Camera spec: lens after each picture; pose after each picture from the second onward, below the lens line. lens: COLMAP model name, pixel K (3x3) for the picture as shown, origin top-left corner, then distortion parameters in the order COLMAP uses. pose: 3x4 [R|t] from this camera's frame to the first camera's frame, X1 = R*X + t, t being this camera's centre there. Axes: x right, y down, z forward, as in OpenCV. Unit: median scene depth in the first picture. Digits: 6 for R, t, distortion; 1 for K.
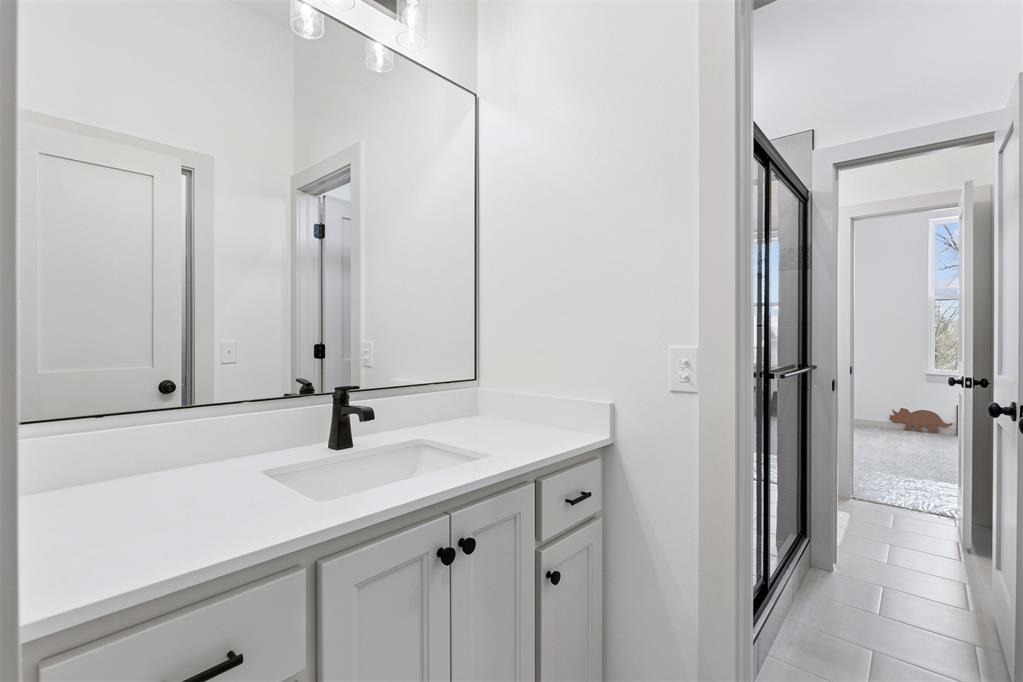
lens RADIAL K [[460.0, 0, 509.5], [0, 460.0, 337.4], [0, 0, 1]] dist [0.003241, 0.000362]
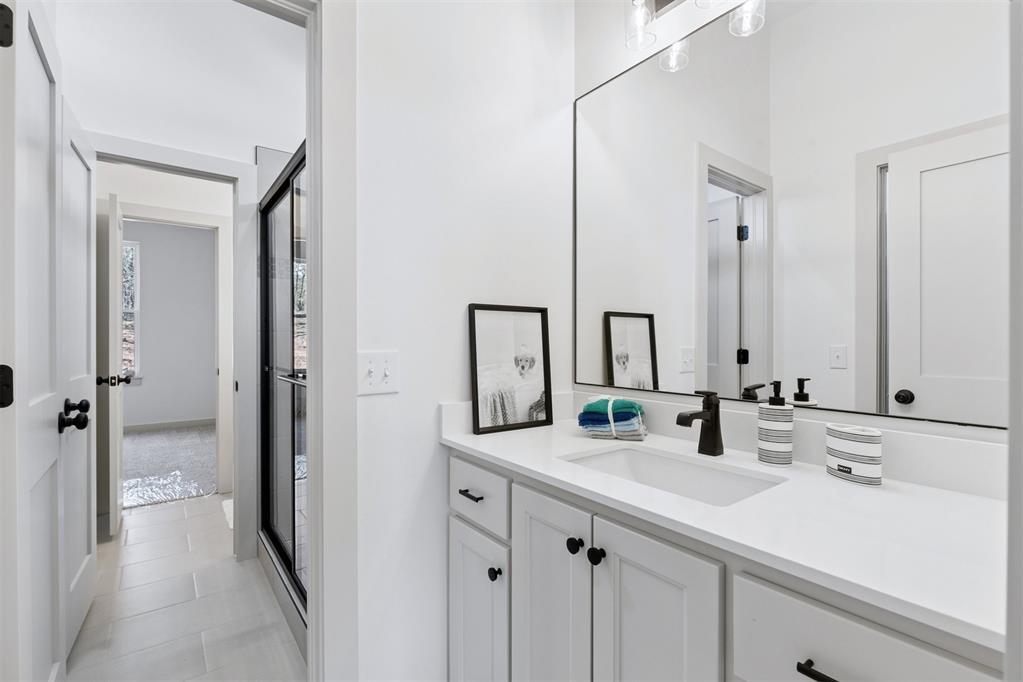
lens RADIAL K [[460.0, 0, 506.4], [0, 460.0, 341.0], [0, 0, 1]] dist [0.003241, 0.000362]
pose [[-0.185835, 0.005445, -0.982566, 0.705313], [-0.006142, 0.999959, 0.006703, -0.006116], [0.982562, 0.007281, -0.185794, 0.775251]]
